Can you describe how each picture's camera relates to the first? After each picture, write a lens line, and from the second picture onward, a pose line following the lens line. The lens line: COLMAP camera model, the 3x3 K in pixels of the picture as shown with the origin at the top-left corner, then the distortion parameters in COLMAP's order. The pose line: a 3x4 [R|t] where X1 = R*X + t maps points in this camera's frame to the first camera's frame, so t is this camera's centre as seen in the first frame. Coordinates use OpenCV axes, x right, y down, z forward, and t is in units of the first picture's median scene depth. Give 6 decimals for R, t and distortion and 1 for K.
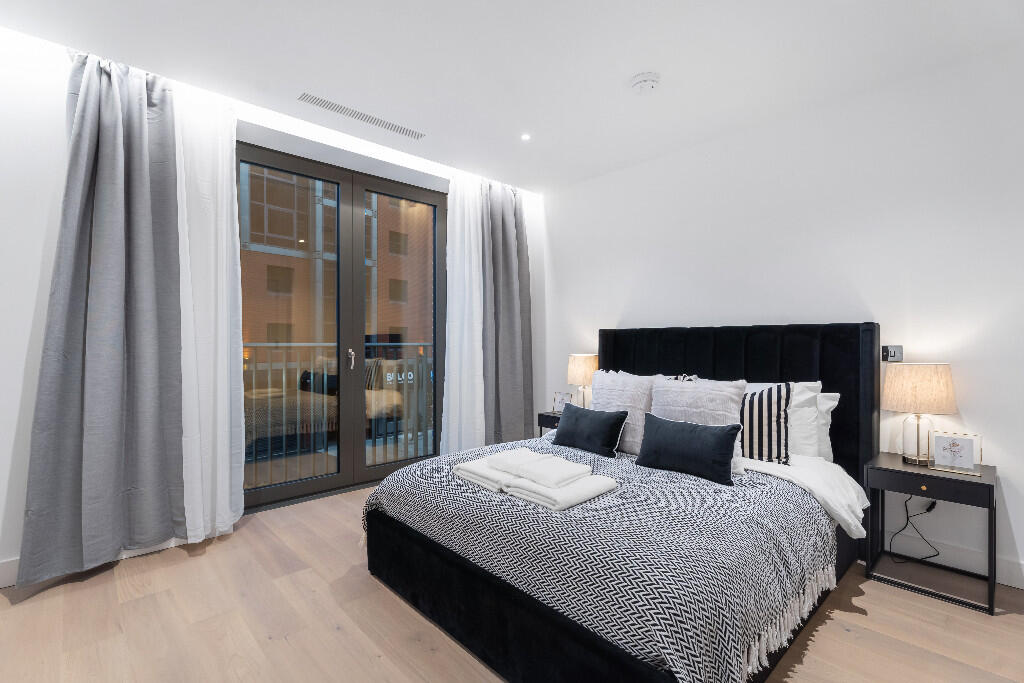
lens RADIAL K [[464.3, 0, 512.0], [0, 464.3, 341.5], [0, 0, 1]] dist [0.000753, 0.000220]
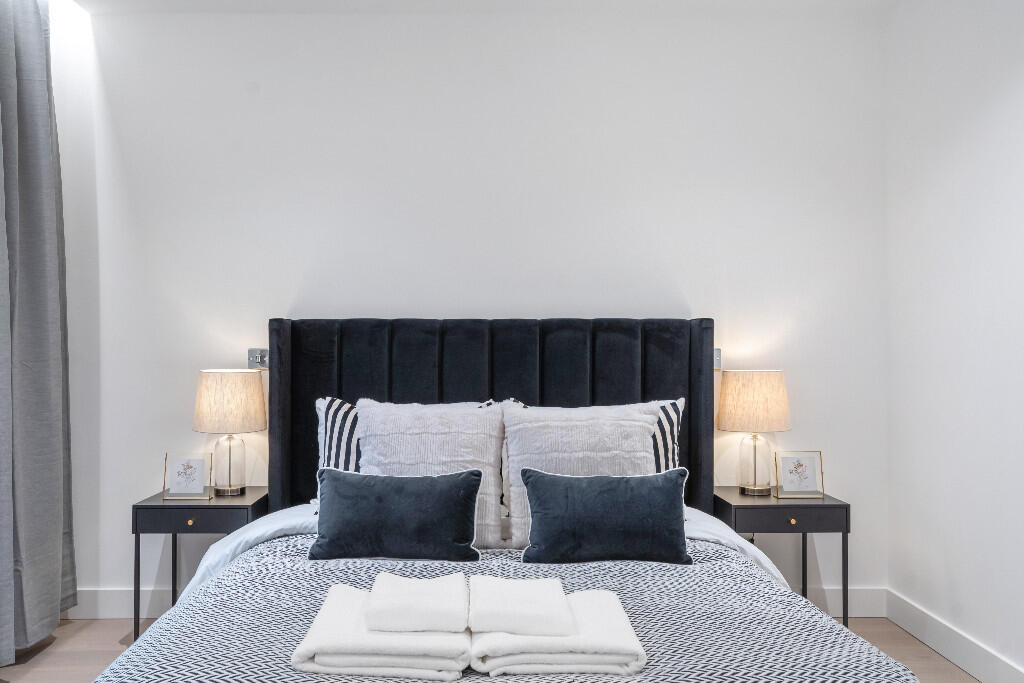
lens RADIAL K [[814.5, 0, 512.0], [0, 814.5, 341.5], [0, 0, 1]] dist [0.006332, 0.002346]
pose [[0.683596, 0.003543, 0.729852, -0.447364], [-0.000687, 0.999991, -0.004211, 0.002785], [-0.729860, 0.002377, 0.683592, 0.332014]]
